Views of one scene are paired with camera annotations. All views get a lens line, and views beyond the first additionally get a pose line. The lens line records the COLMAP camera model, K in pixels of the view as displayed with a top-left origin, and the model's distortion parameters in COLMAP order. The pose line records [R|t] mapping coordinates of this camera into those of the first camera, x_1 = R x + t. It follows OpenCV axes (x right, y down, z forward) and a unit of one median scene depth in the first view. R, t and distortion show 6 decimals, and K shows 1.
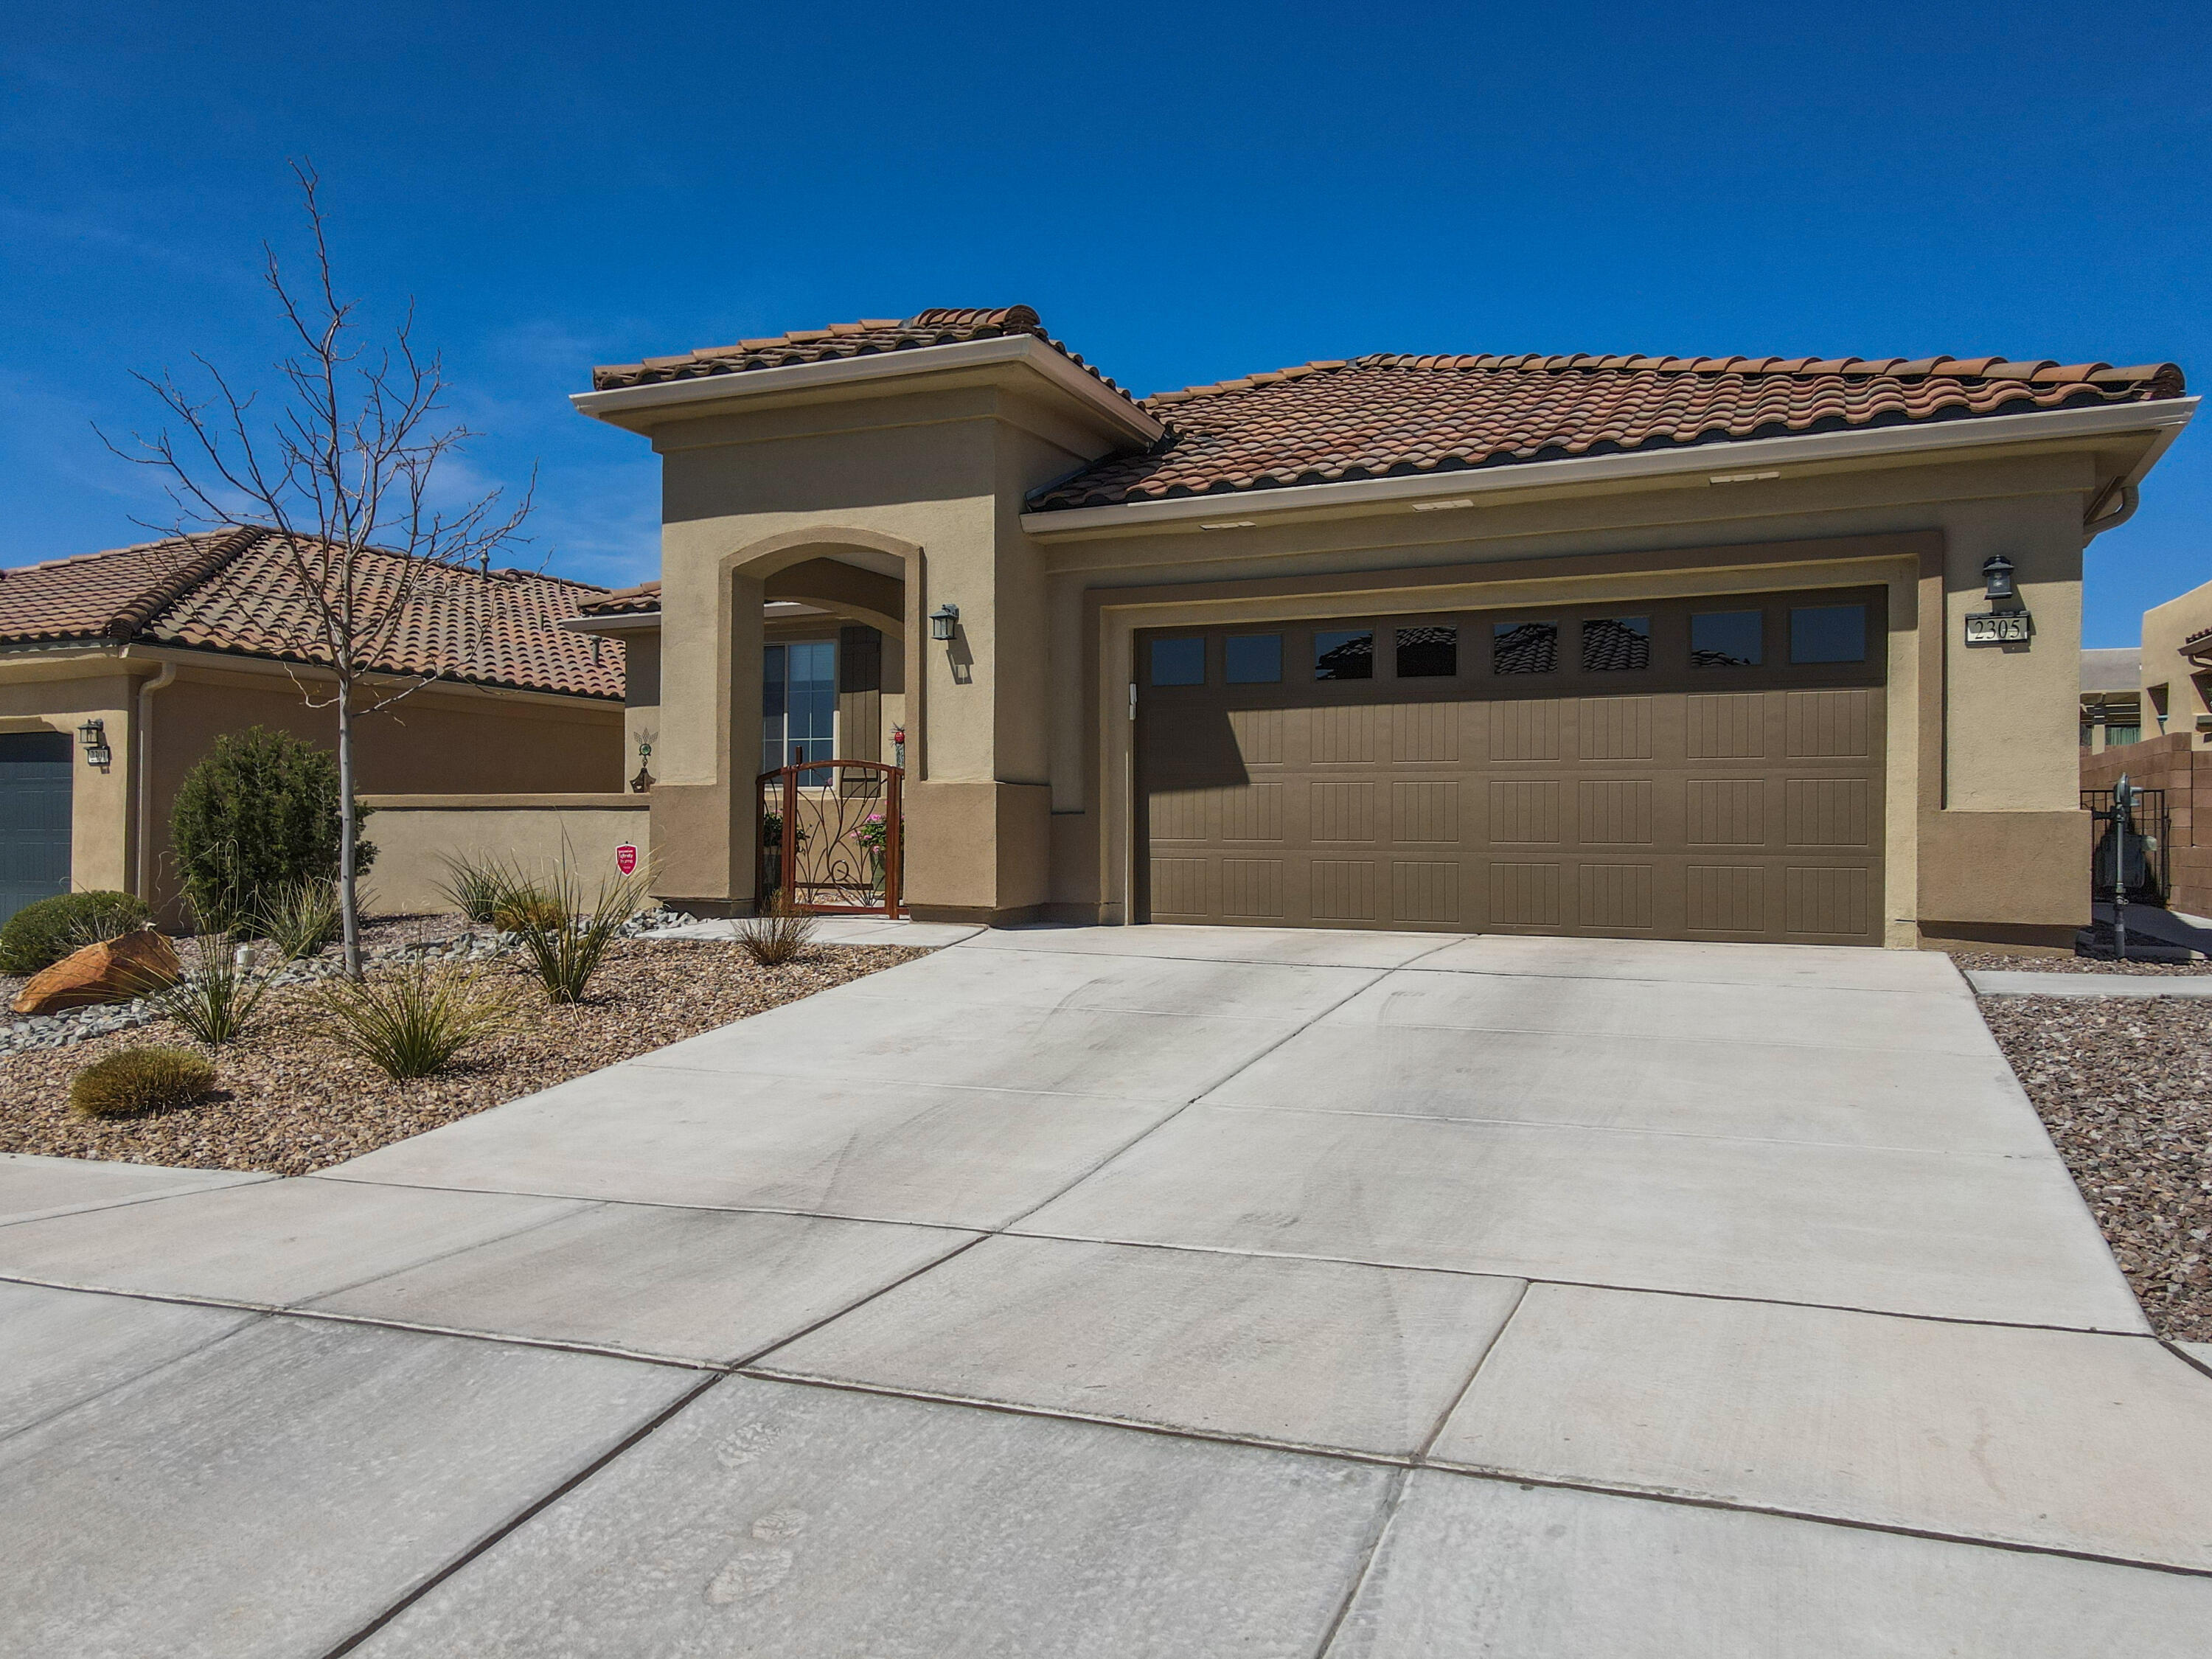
lens RADIAL K [[1609.4, 0, 1072.2], [0, 1609.4, 839.5], [0, 0, 1]] dist [-0.000533, 0.002799]
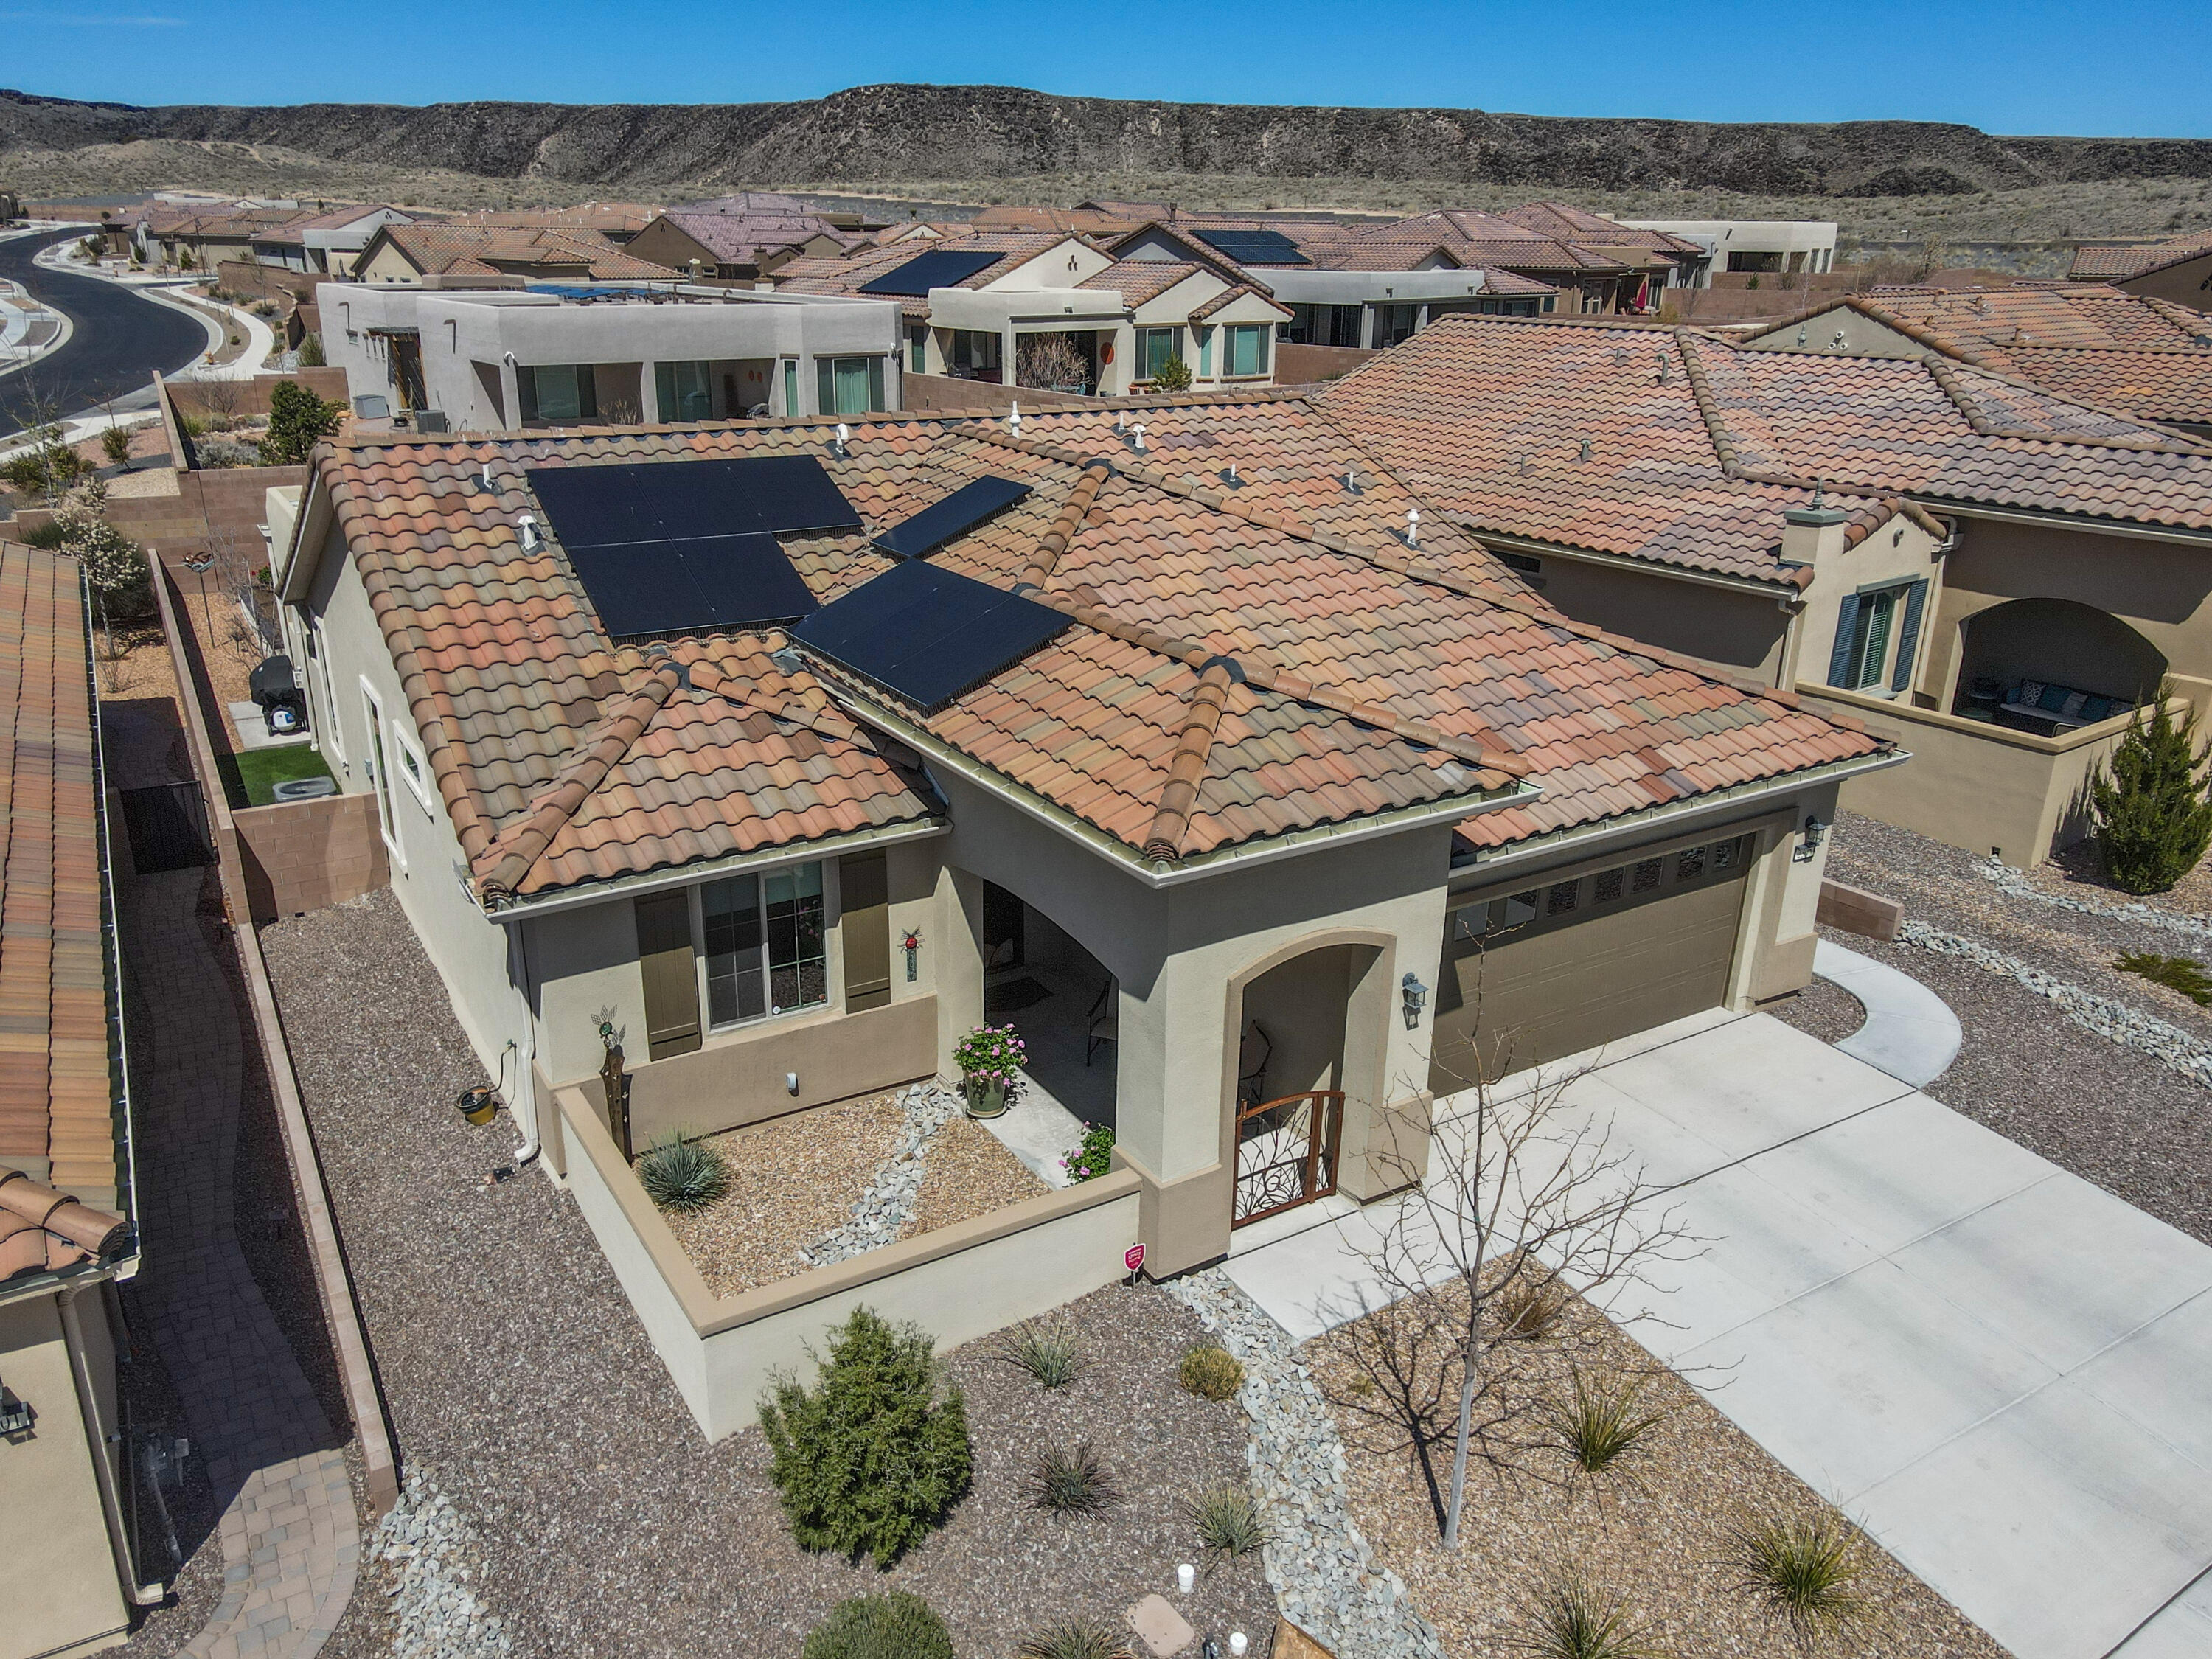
lens RADIAL K [[1615.5, 0, 1090.5], [0, 1615.5, 830.6], [0, 0, 1]] dist [0.010631, 0.007186]
pose [[0.553181, -0.286536, 0.782233, -1.131154], [-0.009844, 0.936672, 0.350069, -0.671190], [-0.833003, -0.201352, 0.515328, 0.598572]]
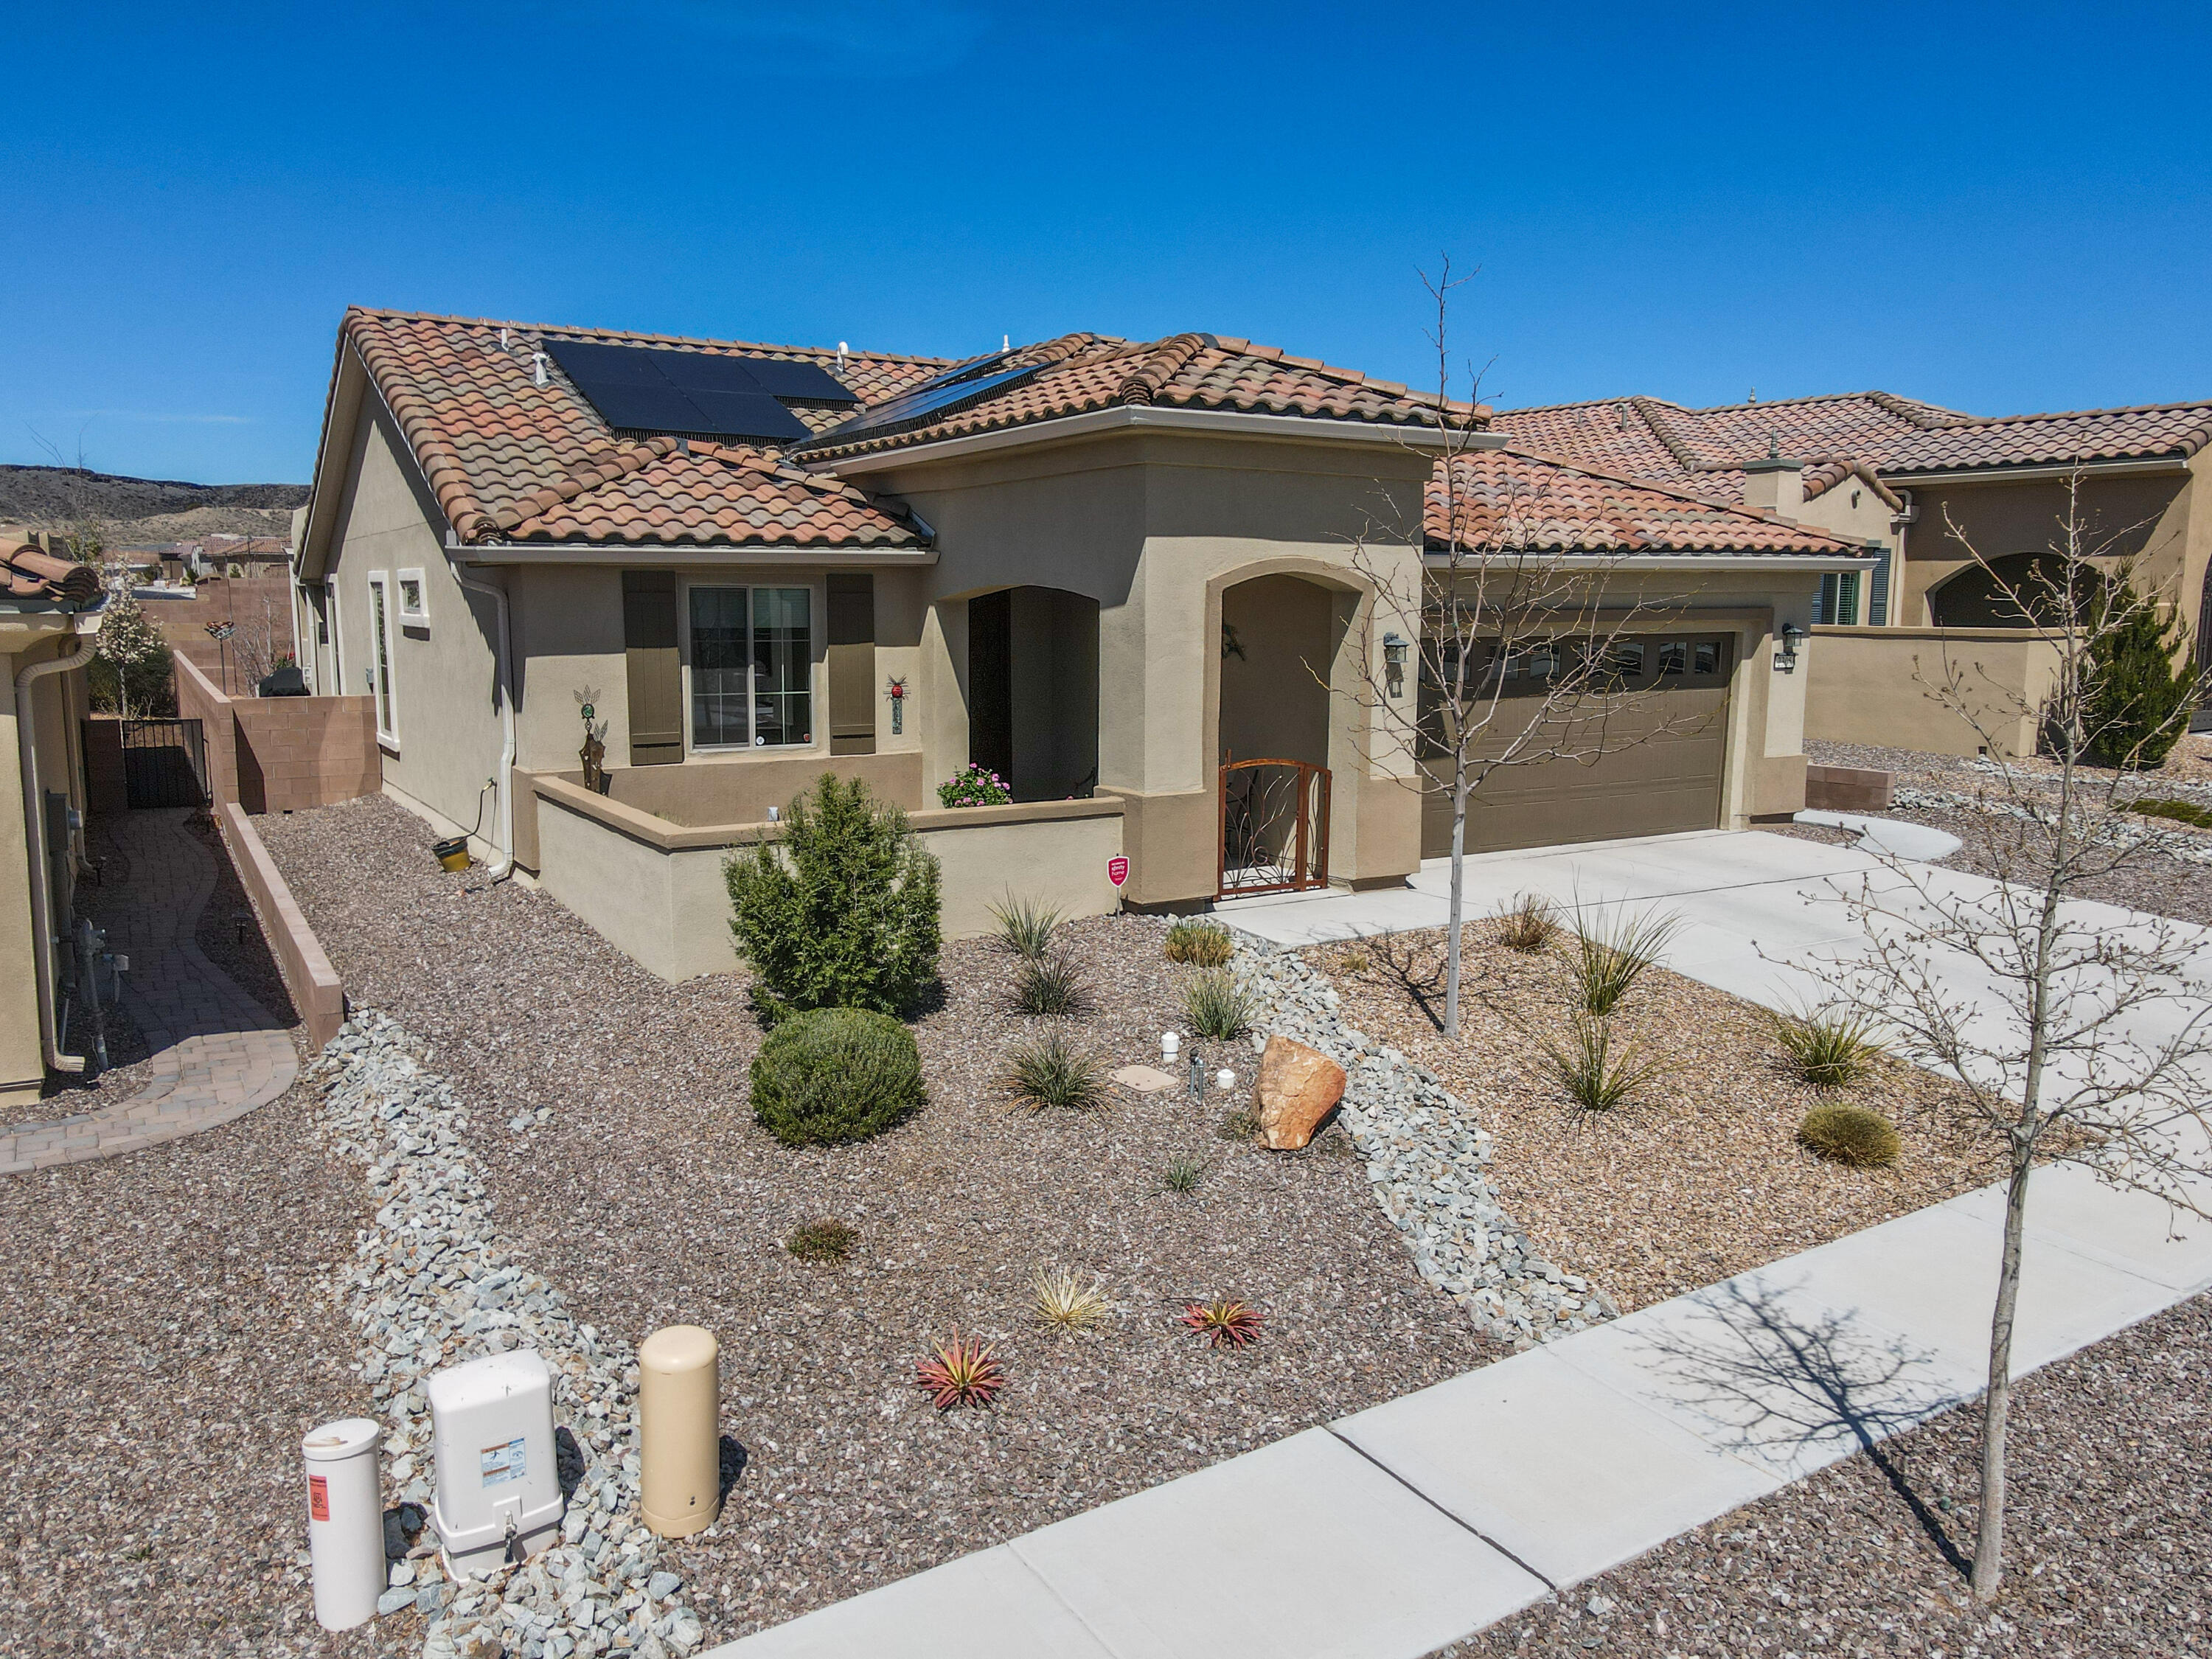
lens RADIAL K [[1615.5, 0, 1090.5], [0, 1615.5, 830.6], [0, 0, 1]] dist [0.010631, 0.007186]
pose [[0.553698, -0.124336, 0.823383, -1.228199], [-0.000511, 0.988739, 0.149650, -0.181114], [-0.832717, -0.083281, 0.547400, 0.510800]]
